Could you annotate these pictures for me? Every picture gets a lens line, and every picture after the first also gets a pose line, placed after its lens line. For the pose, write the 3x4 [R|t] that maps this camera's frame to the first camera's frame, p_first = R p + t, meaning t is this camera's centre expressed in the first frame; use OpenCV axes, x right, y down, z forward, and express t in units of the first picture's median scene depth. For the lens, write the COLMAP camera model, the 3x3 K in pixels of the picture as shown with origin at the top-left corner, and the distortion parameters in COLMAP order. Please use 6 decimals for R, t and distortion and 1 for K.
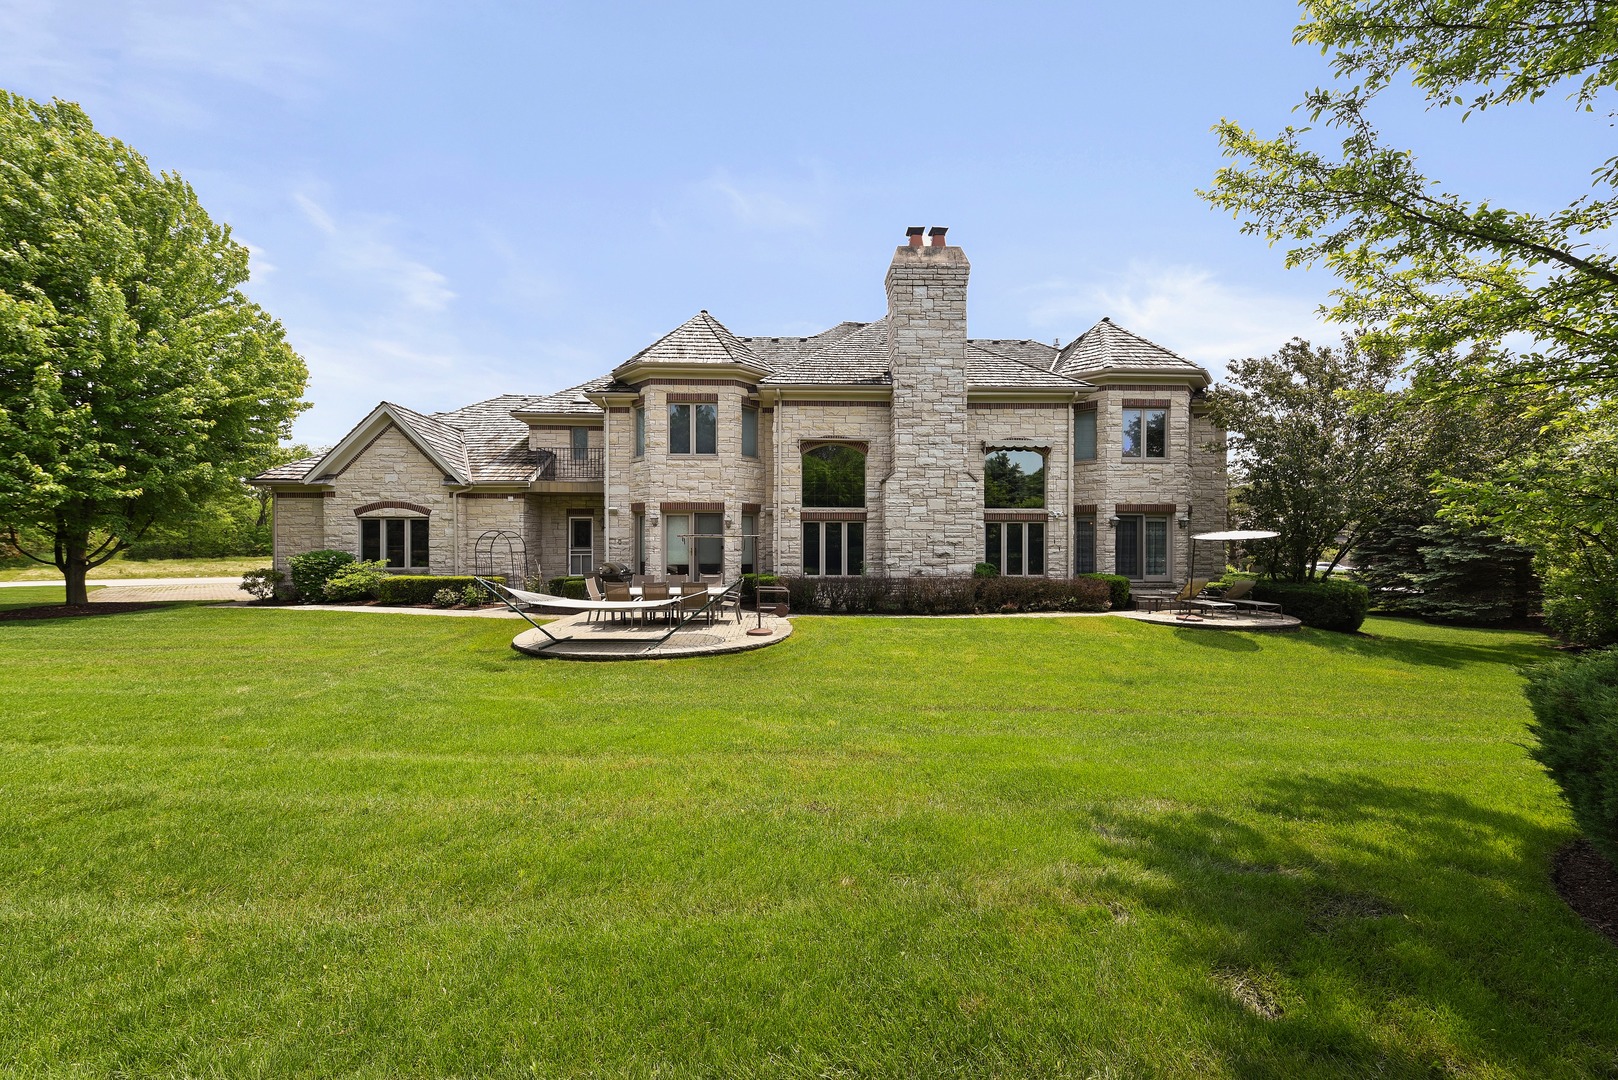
lens RADIAL K [[582.2, 0, 809.0], [0, 582.2, 540.0], [0, 0, 1]] dist [0.000319, -0.000003]
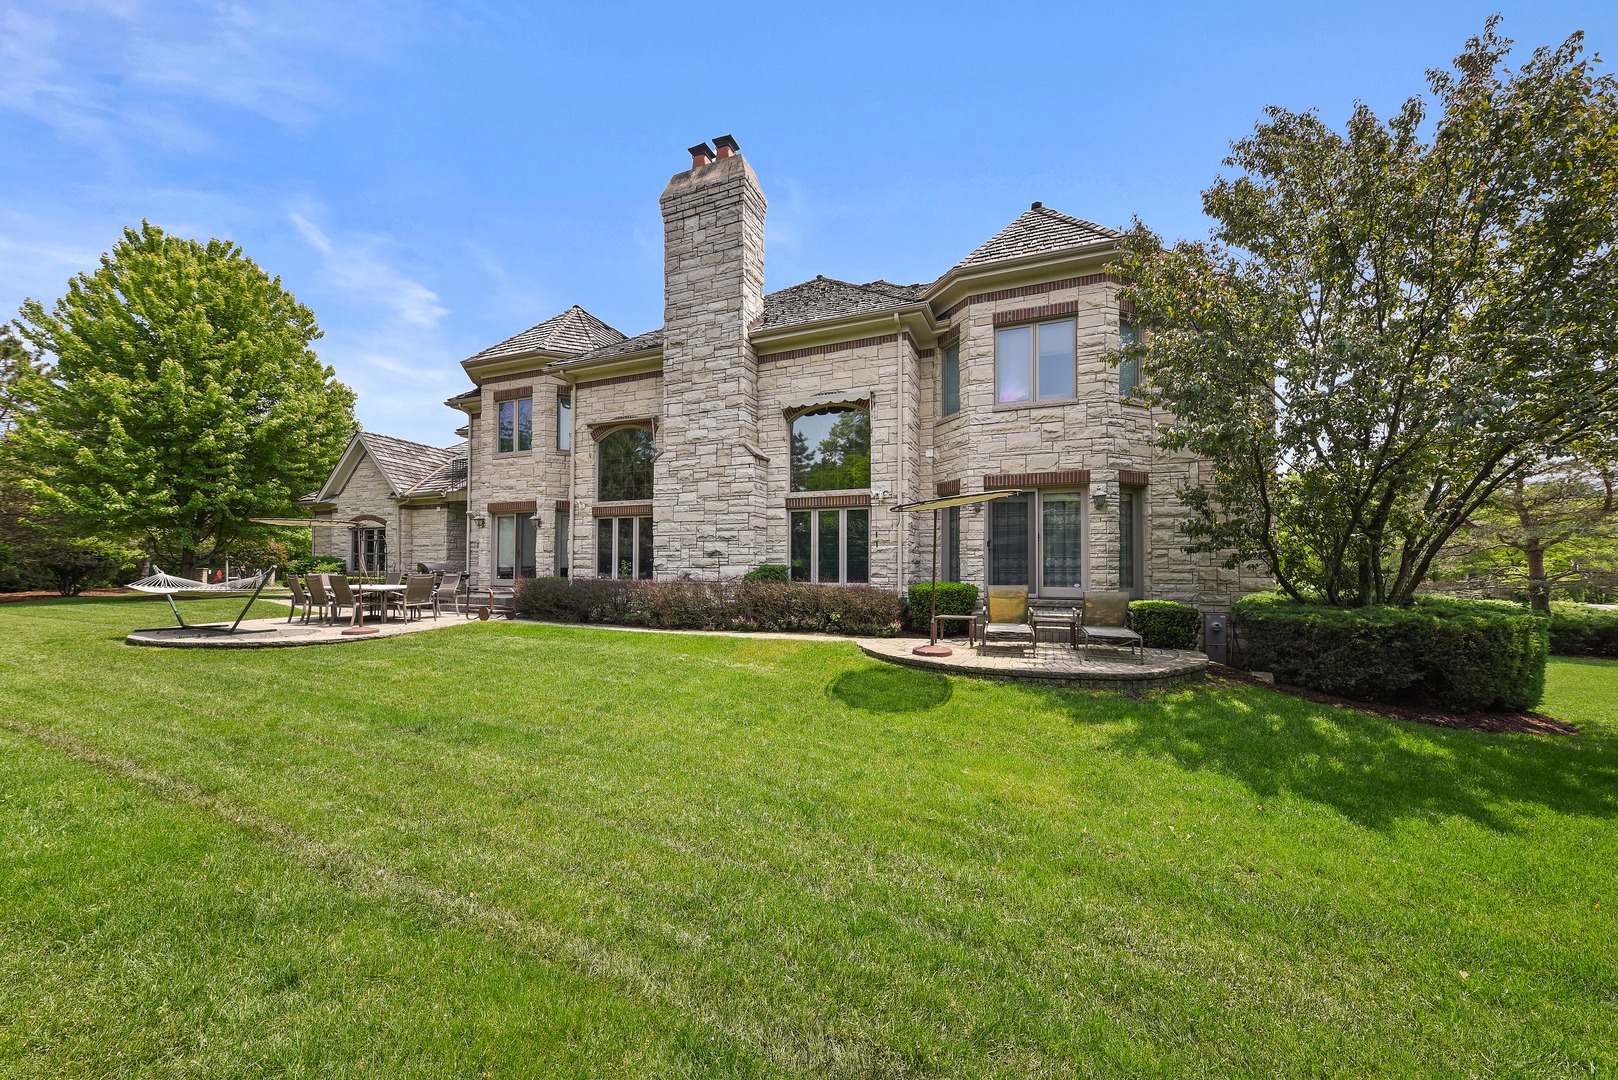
lens RADIAL K [[575.2, 0, 809.8], [0, 575.2, 555.9], [0, 0, 1]] dist [0.000224, 0.000045]
pose [[0.907416, -0.006690, -0.420179, 0.641621], [-0.001580, 0.999812, -0.019331, 0.041619], [0.420230, 0.018205, 0.907235, 0.348989]]
